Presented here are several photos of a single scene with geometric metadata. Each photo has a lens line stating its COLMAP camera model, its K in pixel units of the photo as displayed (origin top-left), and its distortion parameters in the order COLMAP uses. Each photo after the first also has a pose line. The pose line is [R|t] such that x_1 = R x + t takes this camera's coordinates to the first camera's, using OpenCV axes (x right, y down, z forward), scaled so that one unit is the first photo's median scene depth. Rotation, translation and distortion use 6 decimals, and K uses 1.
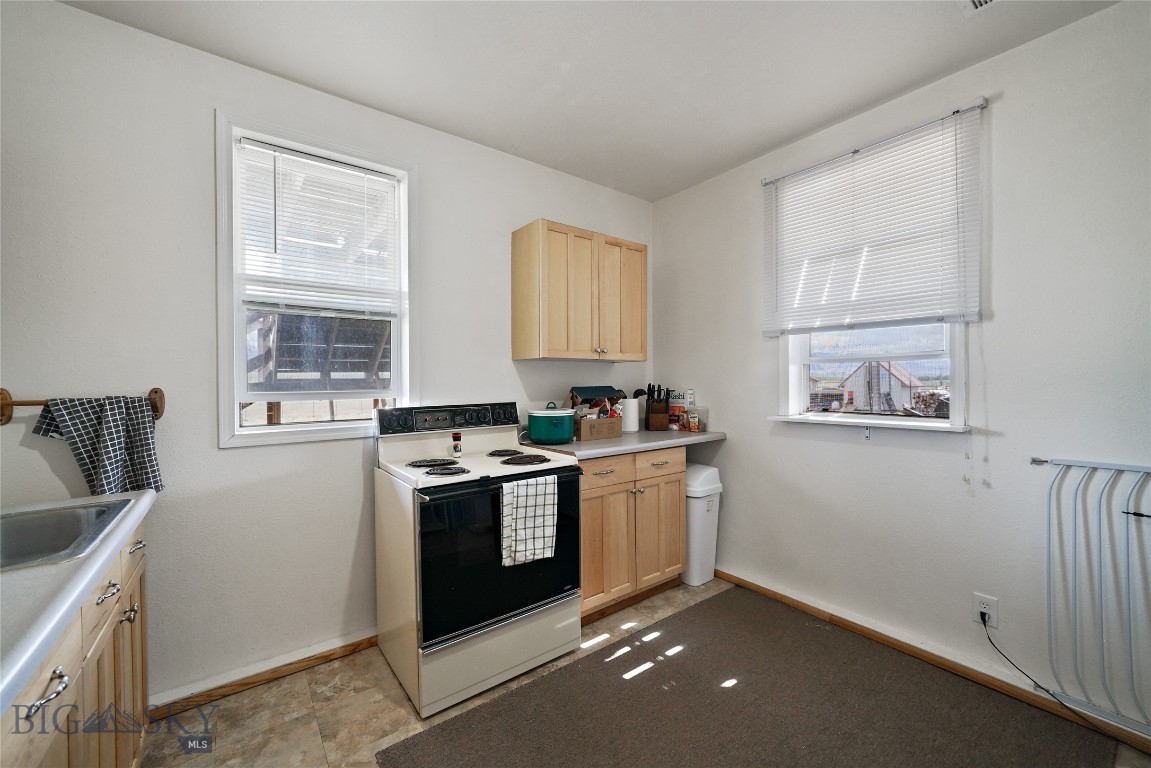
lens RADIAL K [[449.4, 0, 574.5], [0, 449.4, 387.0], [0, 0, 1]] dist [-0.002435, 0.000009]
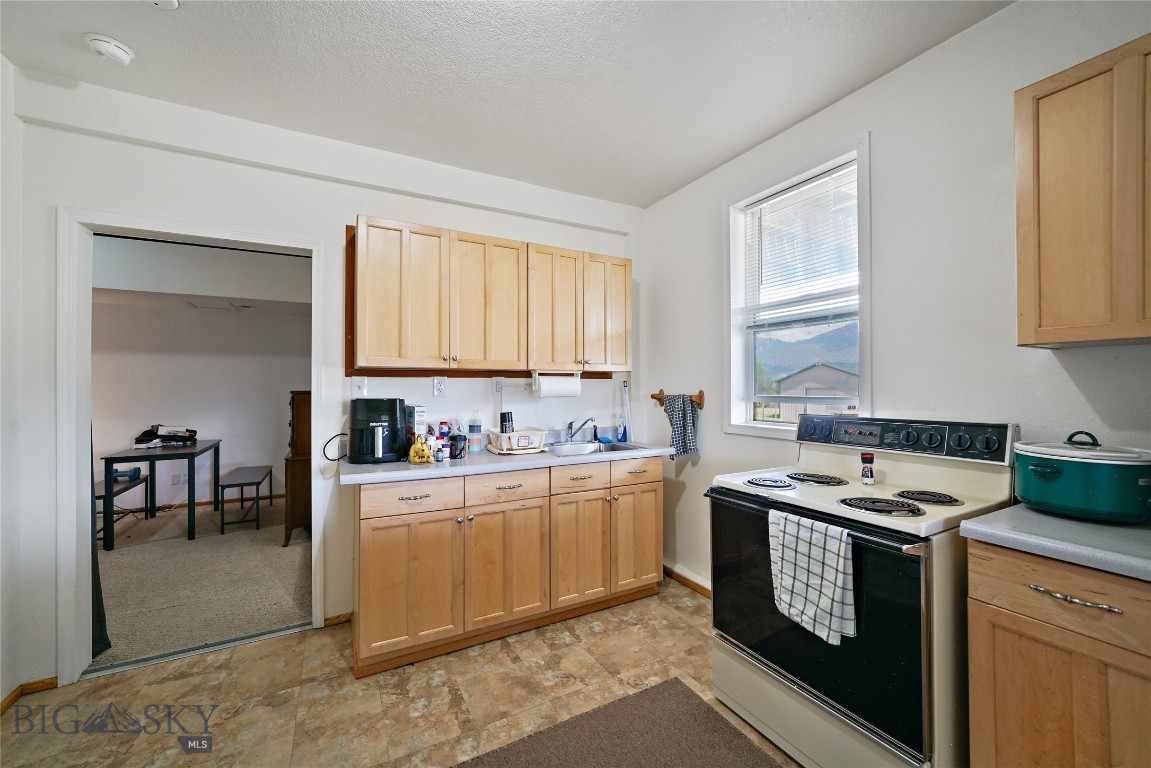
lens RADIAL K [[447.8, 0, 574.1], [0, 447.8, 381.1], [0, 0, 1]] dist [0.003112, 0.000147]
pose [[-0.144969, -0.003646, -0.989430, 0.703303], [-0.005736, 0.999980, -0.002844, -0.023963], [0.989420, 0.005263, -0.144987, 0.712025]]
